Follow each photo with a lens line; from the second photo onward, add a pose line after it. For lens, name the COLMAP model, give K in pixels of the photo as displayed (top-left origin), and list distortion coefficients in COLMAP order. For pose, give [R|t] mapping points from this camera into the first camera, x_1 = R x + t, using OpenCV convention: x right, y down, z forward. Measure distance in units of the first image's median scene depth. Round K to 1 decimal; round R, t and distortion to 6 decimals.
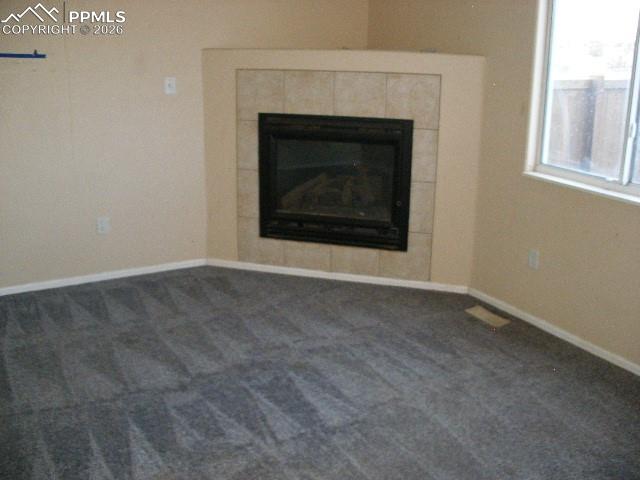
lens RADIAL K [[668.5, 0, 320.0], [0, 668.5, 240.0], [0, 0, 1]] dist [-0.170022, -0.005133]
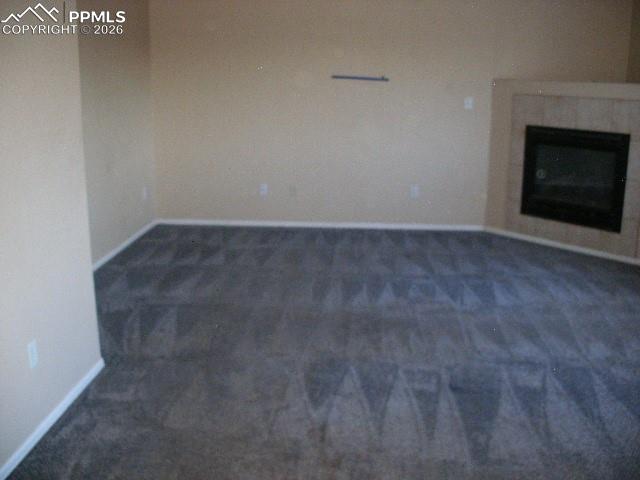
lens RADIAL K [[640.3, 0, 320.0], [0, 640.3, 240.0], [0, 0, 1]] dist [-0.112482, 0.002699]
pose [[0.836773, 0.128792, -0.532187, 0.301290], [-0.148027, 0.988961, 0.006586, 0.114700], [0.527161, 0.073267, 0.846601, -0.379717]]
